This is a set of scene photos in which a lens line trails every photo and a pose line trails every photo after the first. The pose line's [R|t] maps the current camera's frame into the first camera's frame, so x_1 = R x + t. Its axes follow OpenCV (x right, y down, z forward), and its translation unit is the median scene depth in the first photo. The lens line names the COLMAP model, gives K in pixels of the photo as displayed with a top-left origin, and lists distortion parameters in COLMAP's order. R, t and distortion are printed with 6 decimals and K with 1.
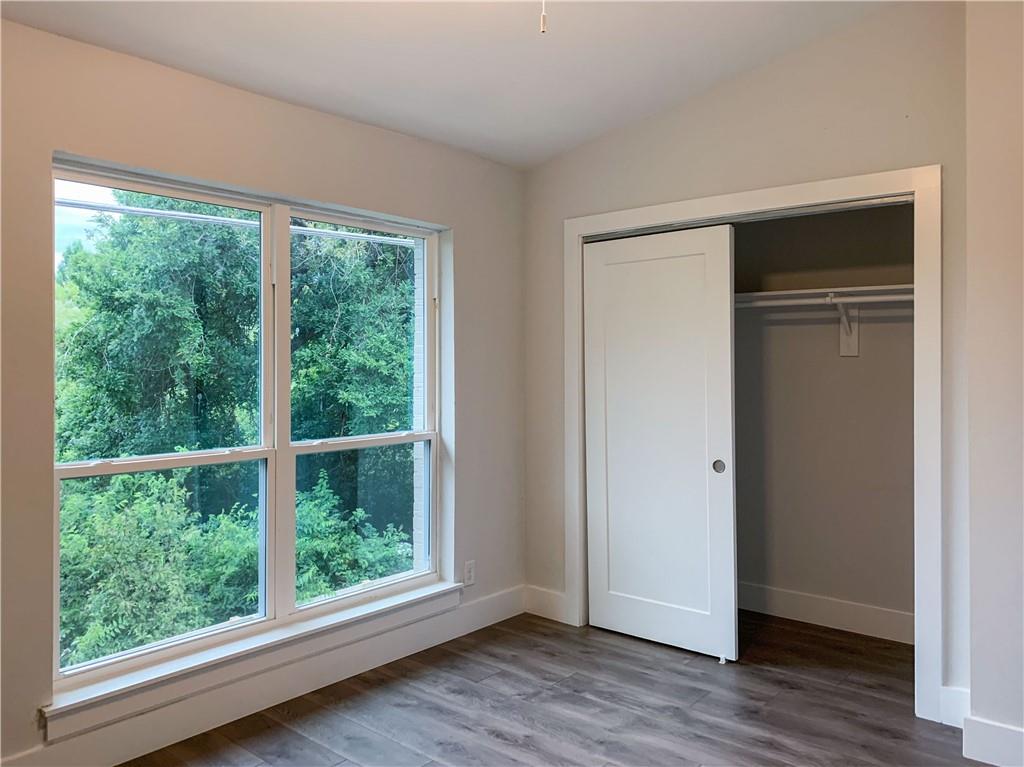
lens RADIAL K [[783.1, 0, 512.0], [0, 783.1, 383.5], [0, 0, 1]] dist [0.003683, 0.006105]
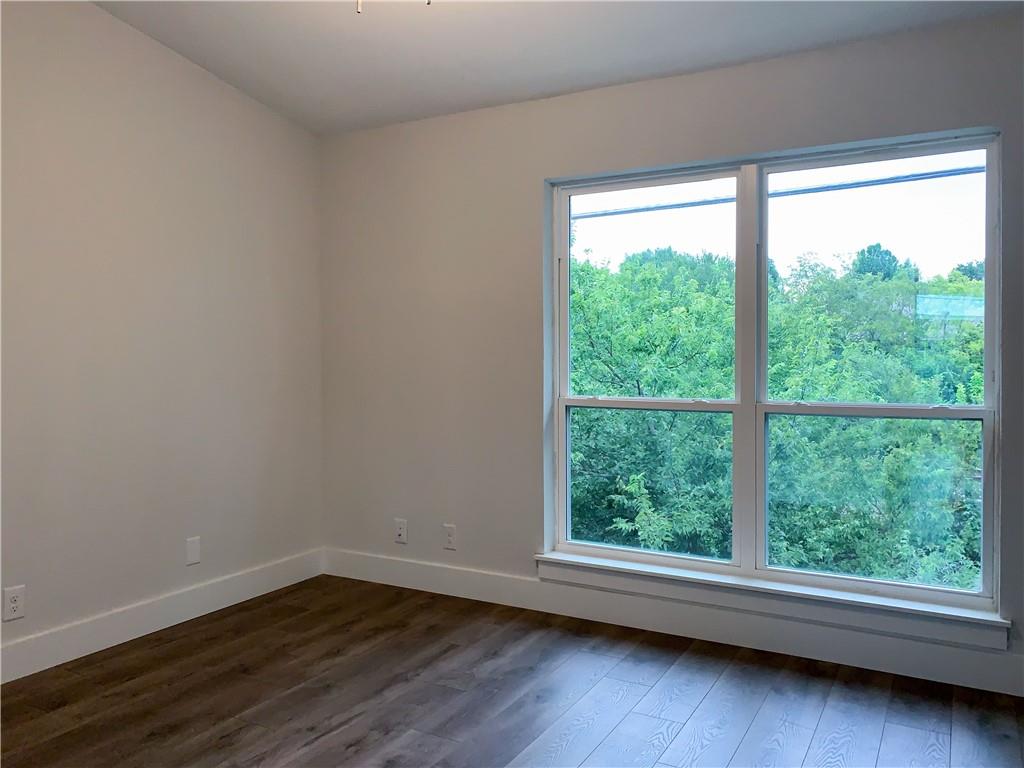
lens RADIAL K [[791.3, 0, 512.0], [0, 791.3, 384.0], [0, 0, 1]] dist [-0.002843, -0.004530]
pose [[0.193244, 0.032868, -0.980600, 0.307742], [-0.022095, 0.999331, 0.029141, 0.015702], [0.980902, 0.016035, 0.193841, 0.231463]]
